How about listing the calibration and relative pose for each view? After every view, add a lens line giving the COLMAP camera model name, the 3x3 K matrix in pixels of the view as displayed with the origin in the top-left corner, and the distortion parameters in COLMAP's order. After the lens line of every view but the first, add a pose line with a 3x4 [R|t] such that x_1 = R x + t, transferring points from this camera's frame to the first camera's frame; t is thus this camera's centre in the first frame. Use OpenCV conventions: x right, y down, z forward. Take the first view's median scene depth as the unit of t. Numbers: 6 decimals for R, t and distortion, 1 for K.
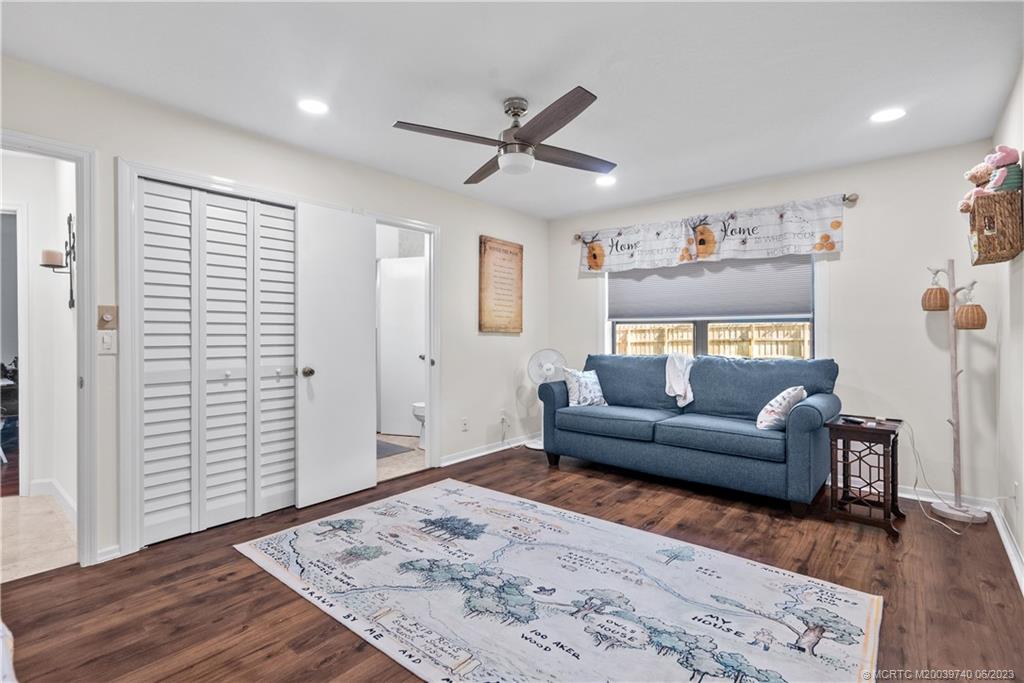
lens RADIAL K [[477.6, 0, 514.2], [0, 477.6, 333.0], [0, 0, 1]] dist [-0.001549, 0.002482]
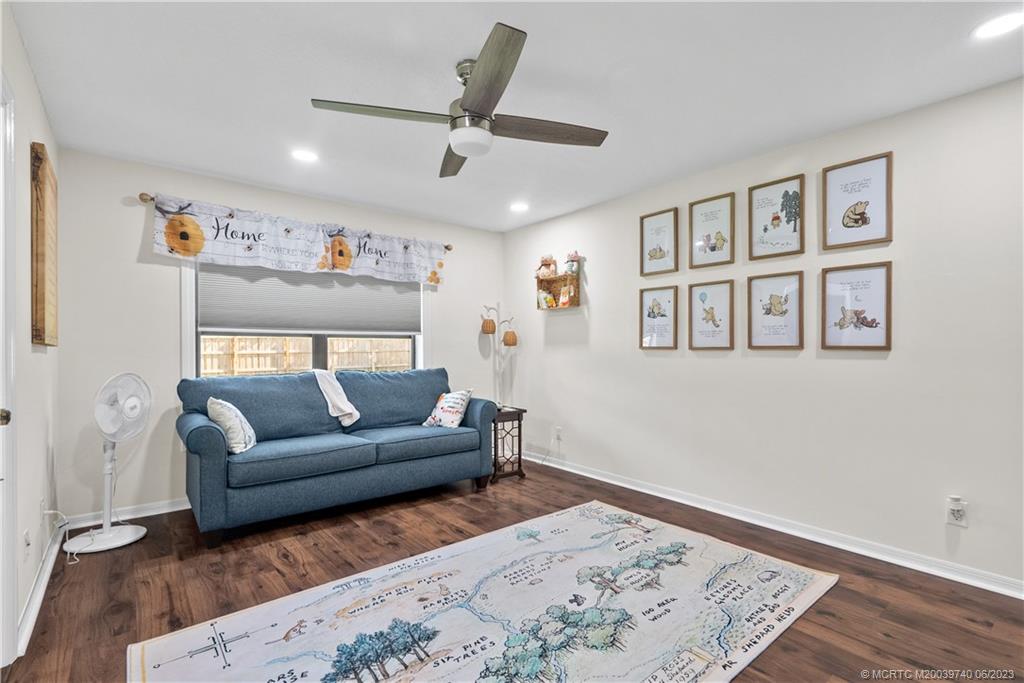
lens RADIAL K [[477.6, 0, 512.7], [0, 477.6, 350.3], [0, 0, 1]] dist [-0.001549, 0.002482]
pose [[0.190425, -0.006342, 0.981681, -0.632352], [-0.005128, 0.999959, 0.007454, -0.004568], [-0.981688, -0.006454, 0.190385, 0.613043]]
